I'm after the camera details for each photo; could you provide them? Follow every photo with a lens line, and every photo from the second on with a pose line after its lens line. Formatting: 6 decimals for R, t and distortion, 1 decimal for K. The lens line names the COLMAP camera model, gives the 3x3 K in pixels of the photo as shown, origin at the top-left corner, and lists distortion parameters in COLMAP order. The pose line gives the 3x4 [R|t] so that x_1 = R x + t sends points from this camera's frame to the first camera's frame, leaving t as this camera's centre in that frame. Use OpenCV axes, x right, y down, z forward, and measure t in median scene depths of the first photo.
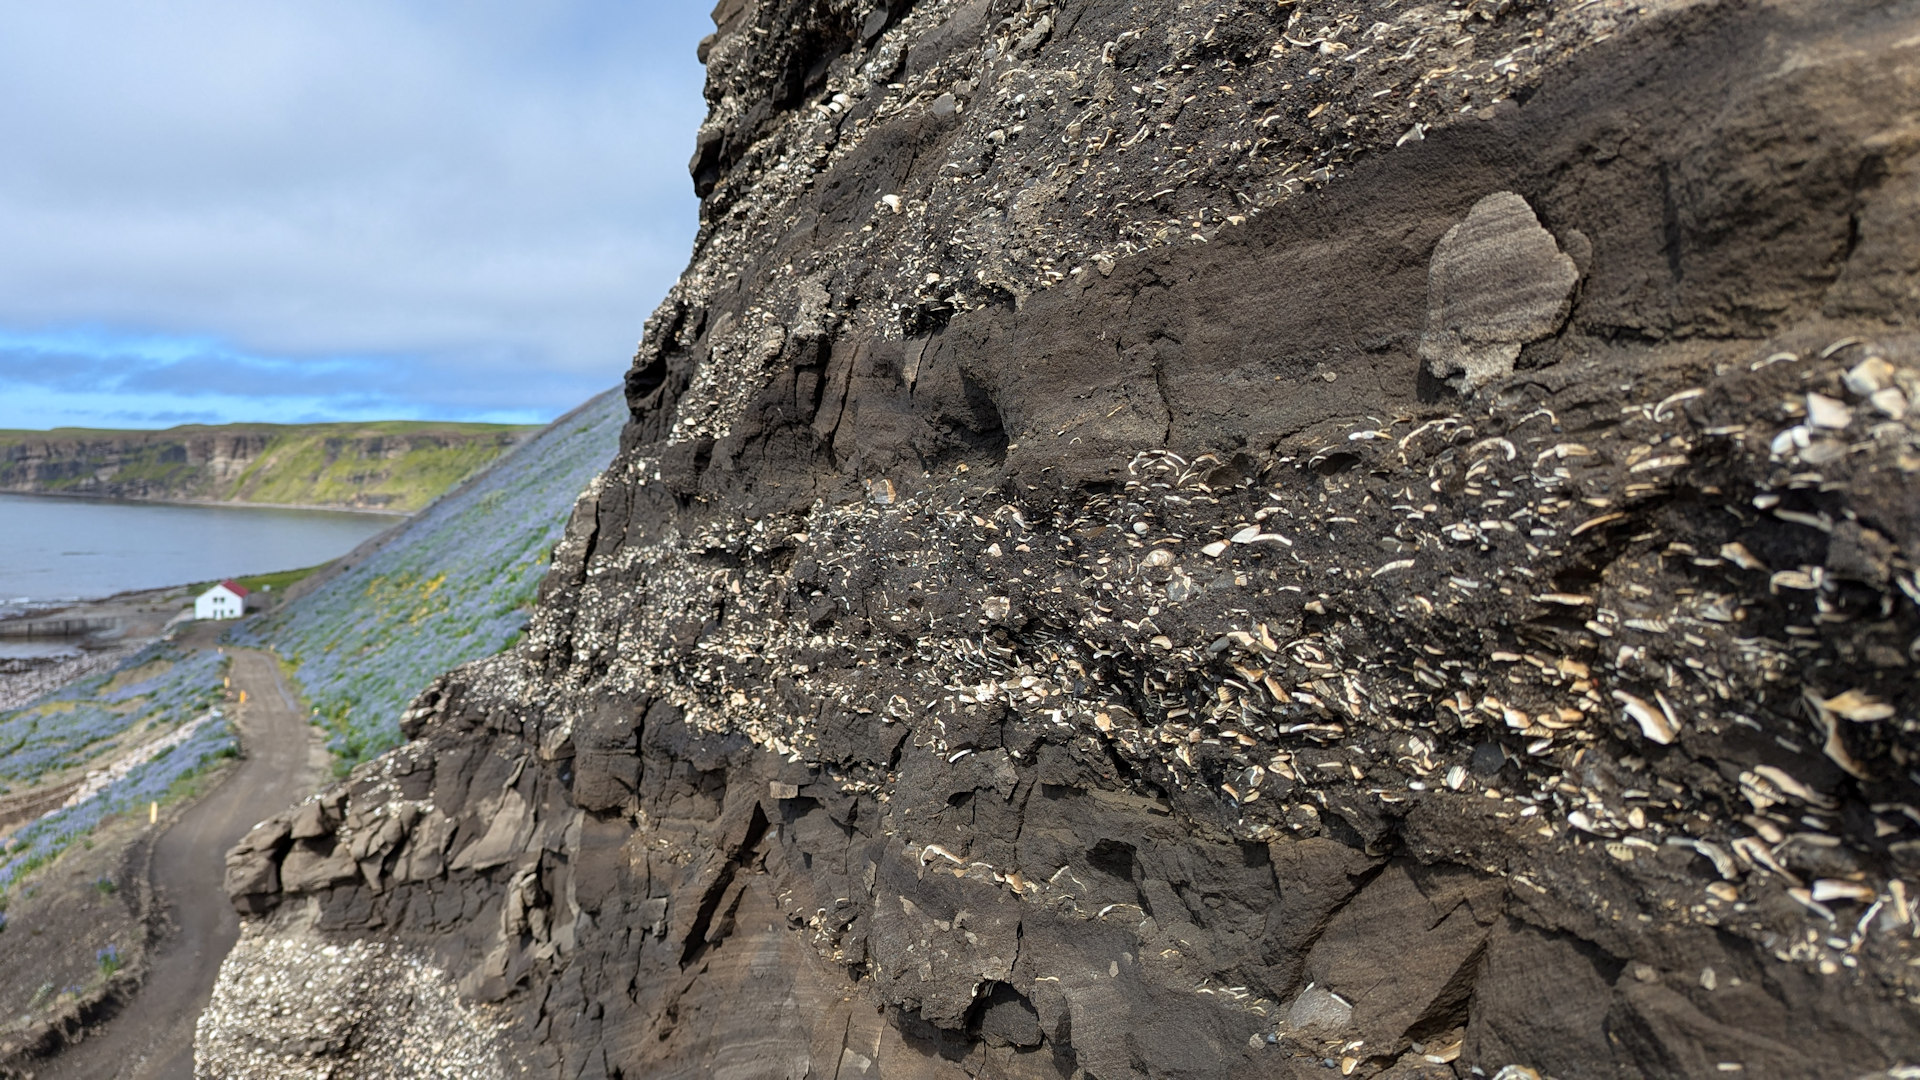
lens RADIAL K [[1321.0, 0, 971.5], [0, 1321.0, 543.5], [0, 0, 1]] dist [-0.000392, -0.017112]
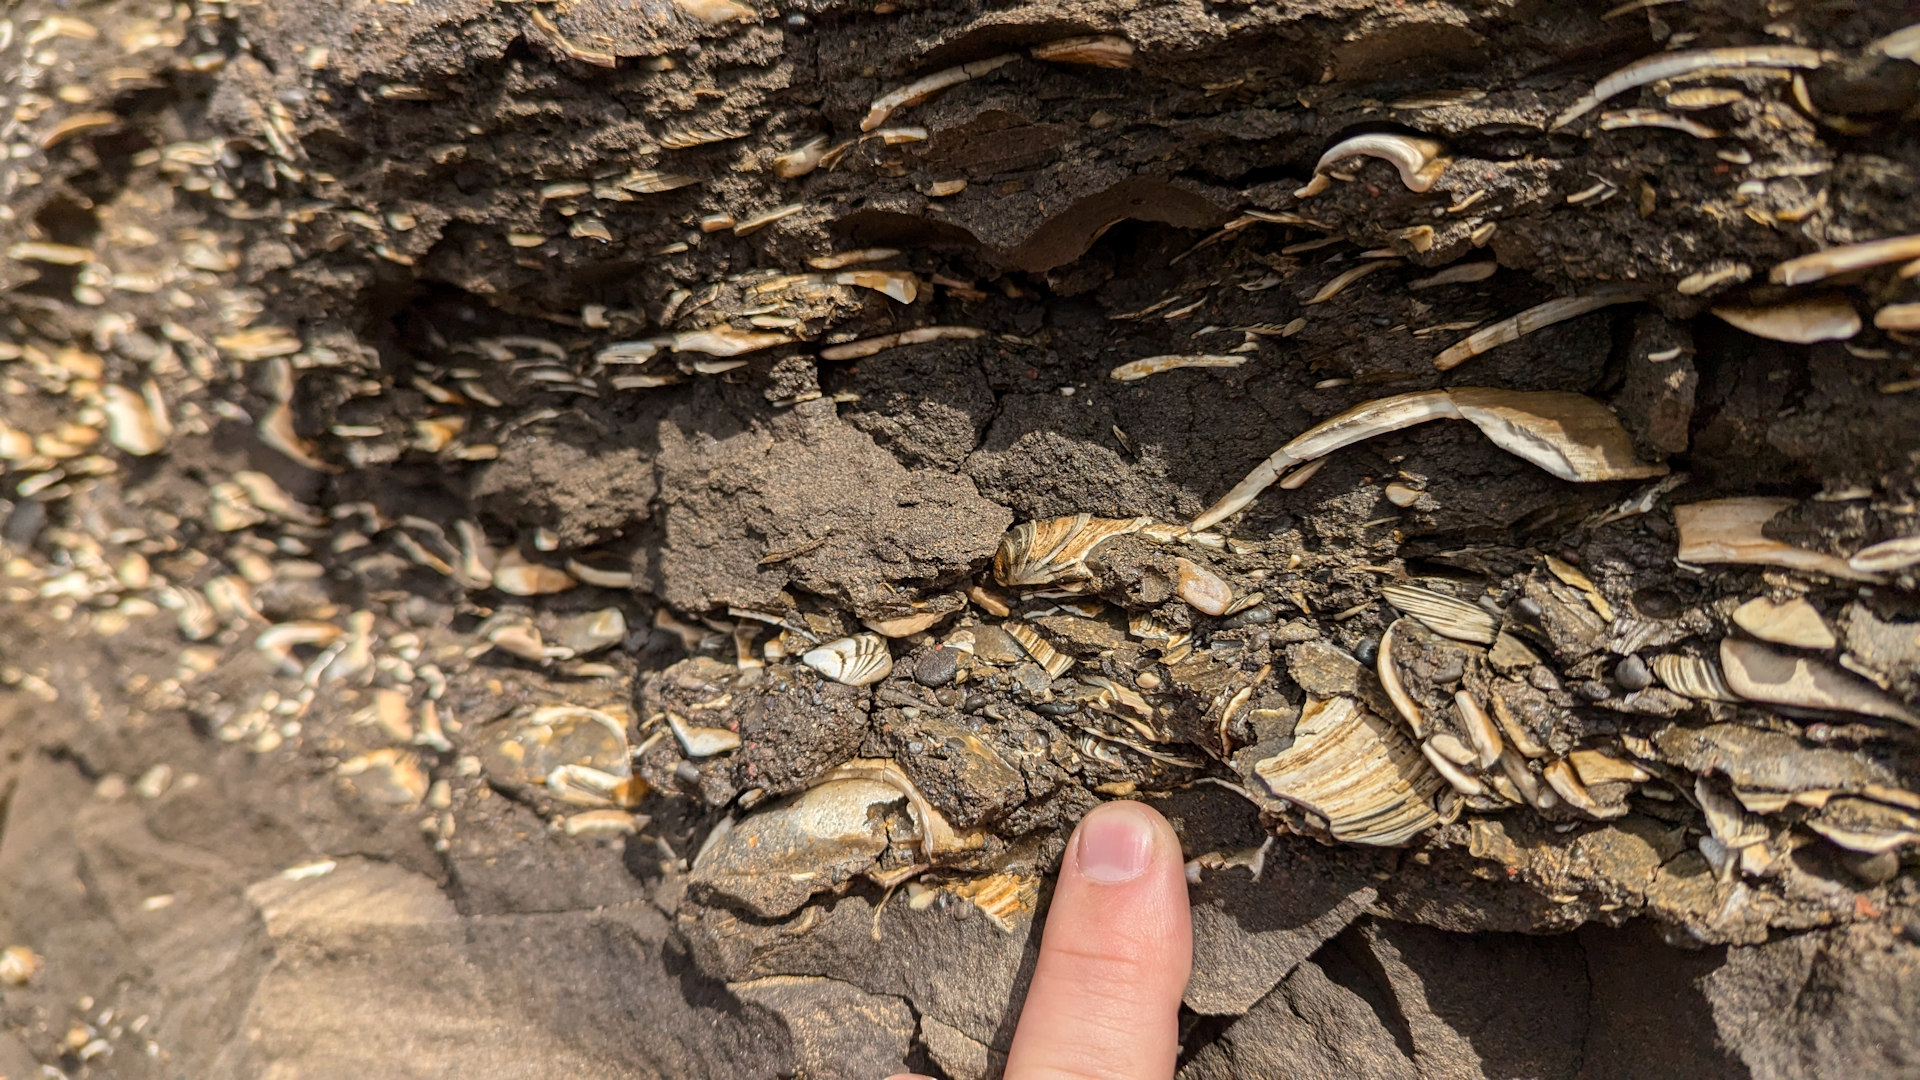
lens RADIAL K [[1321.0, 0, 977.0], [0, 1321.0, 542.6], [0, 0, 1]] dist [-0.000392, -0.017112]
pose [[0.795635, 0.015238, 0.605585, 0.451243], [-0.054810, 0.997394, 0.046915, 0.140822], [-0.603292, -0.070519, 0.794397, 0.191171]]
